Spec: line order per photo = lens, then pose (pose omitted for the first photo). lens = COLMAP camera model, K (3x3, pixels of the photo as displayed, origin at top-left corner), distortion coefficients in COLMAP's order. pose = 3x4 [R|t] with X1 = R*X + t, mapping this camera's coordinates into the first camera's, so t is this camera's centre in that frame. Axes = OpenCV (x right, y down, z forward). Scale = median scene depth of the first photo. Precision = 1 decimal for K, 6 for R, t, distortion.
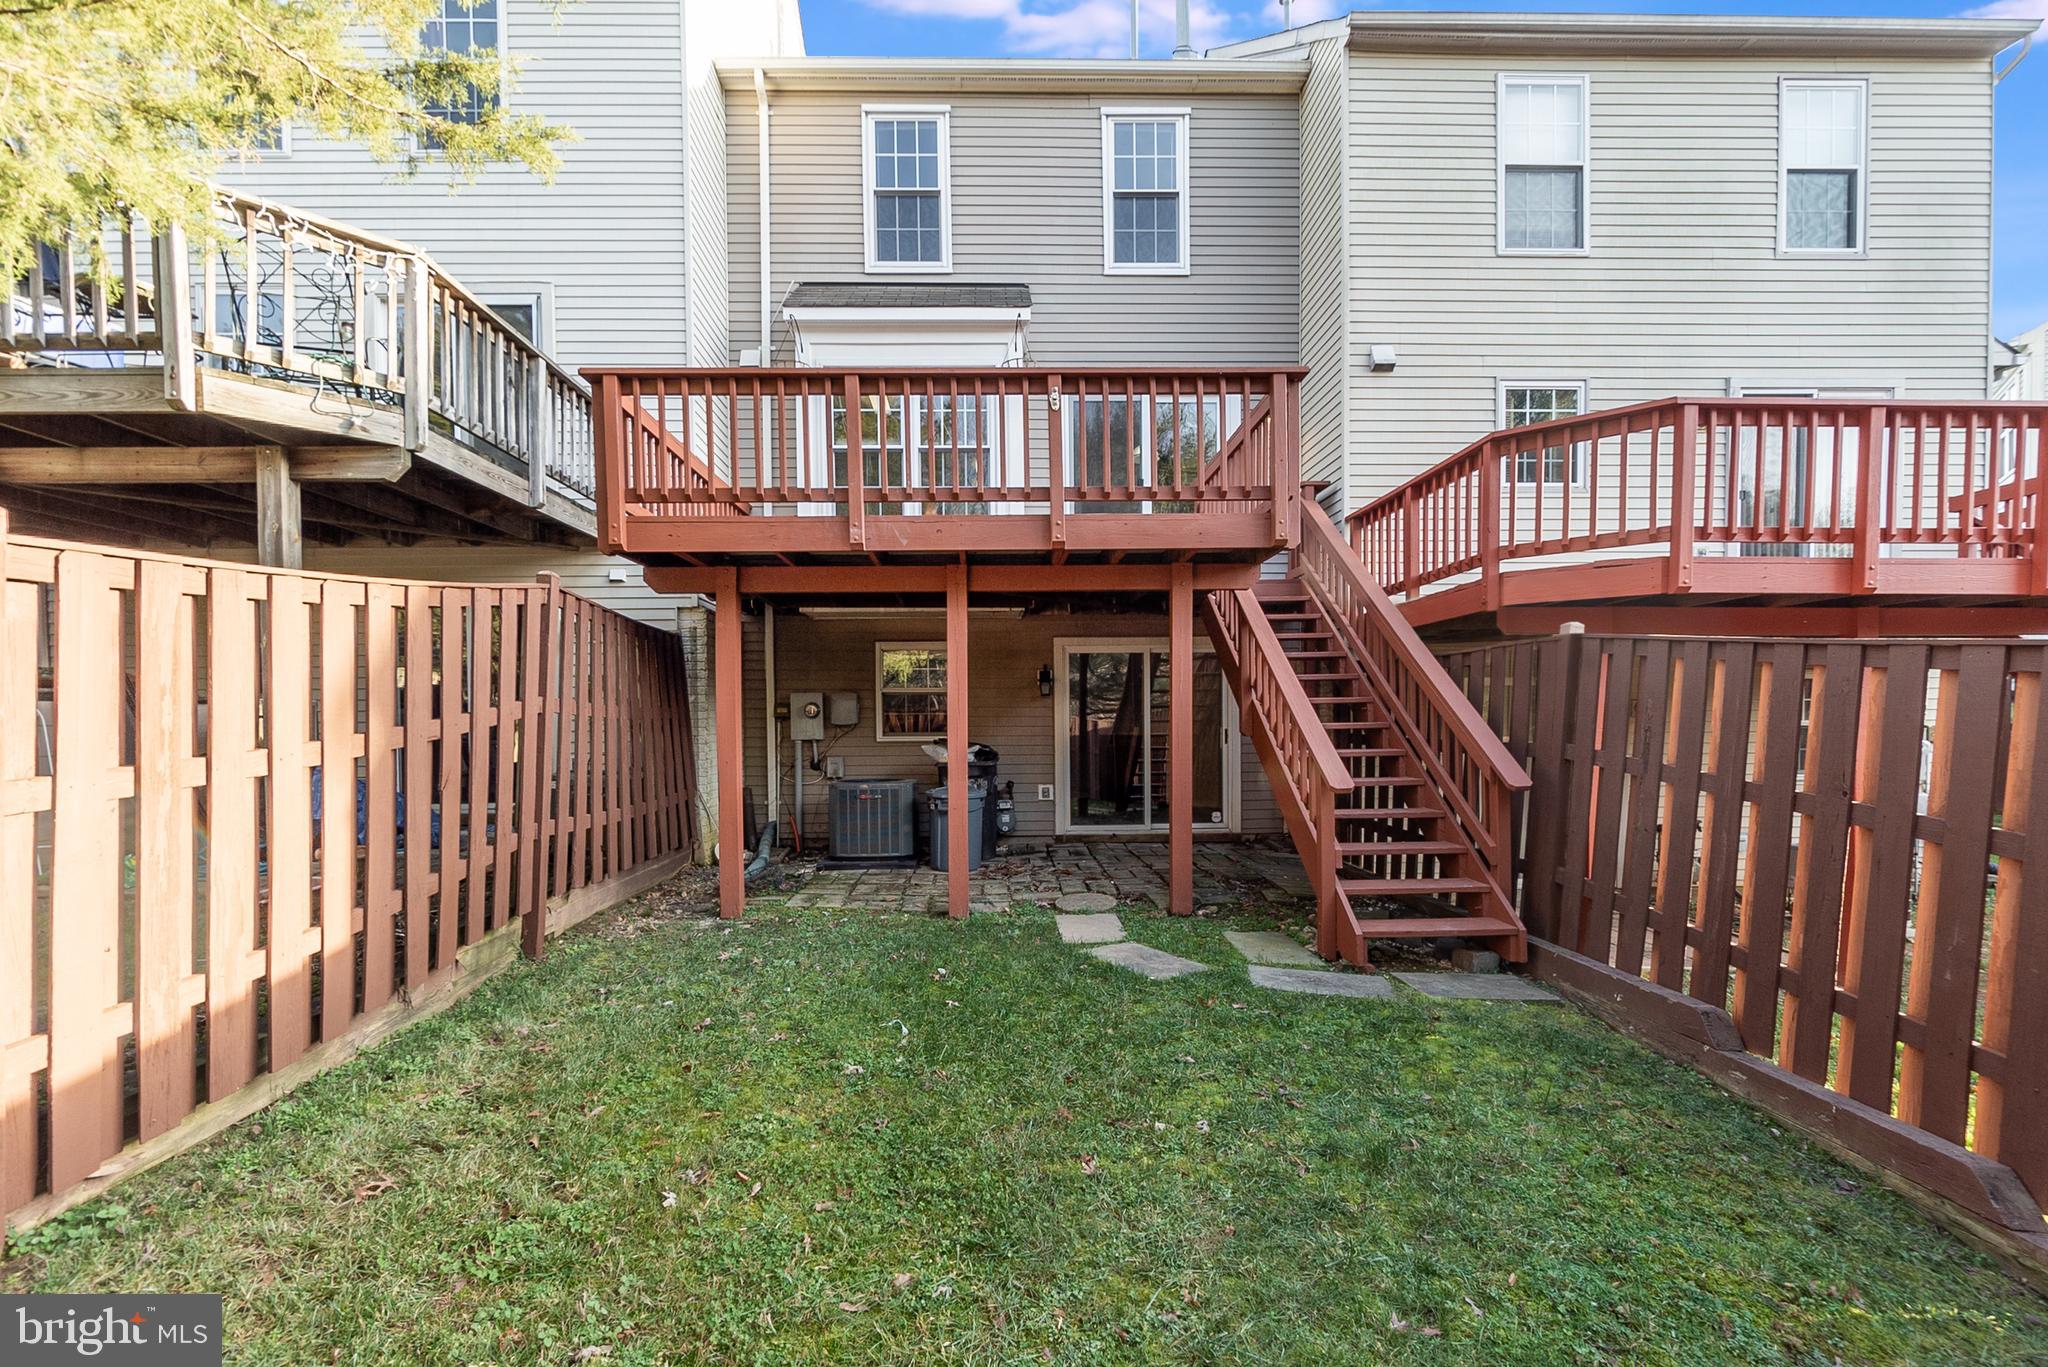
lens RADIAL K [[902.3, 0, 1018.2], [0, 902.3, 670.0], [0, 0, 1]] dist [-0.006177, -0.000321]
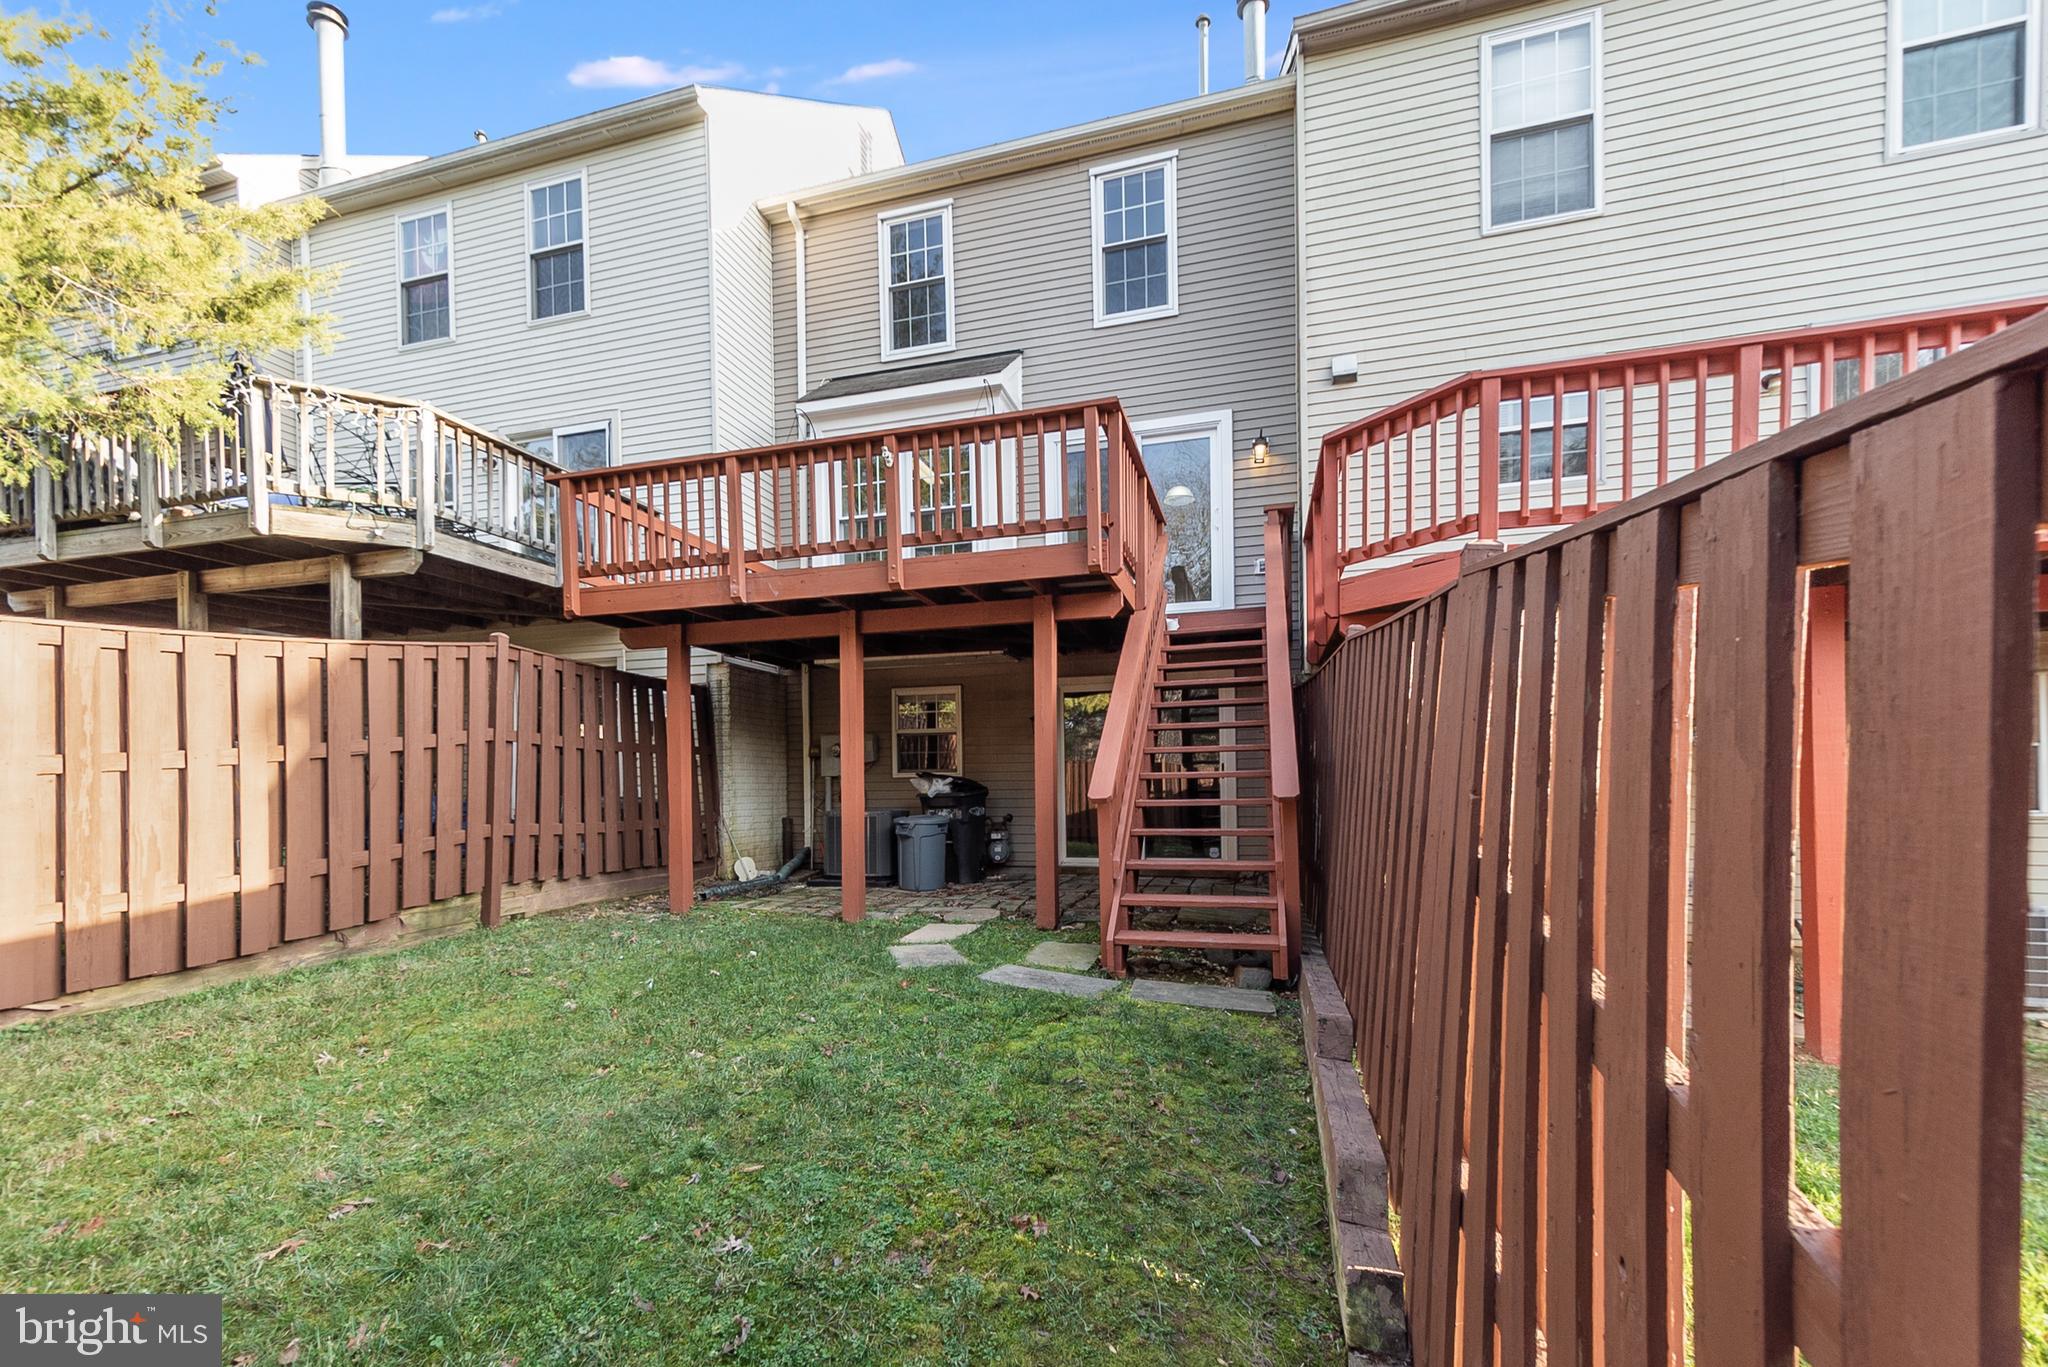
lens RADIAL K [[897.6, 0, 1024.0], [0, 897.6, 714.1], [0, 0, 1]] dist [0.013882, -0.000044]
pose [[0.949143, -0.029481, -0.313463, 0.496425], [0.021809, 0.999371, -0.027954, 0.050364], [0.314090, 0.019696, 0.949189, -0.005507]]
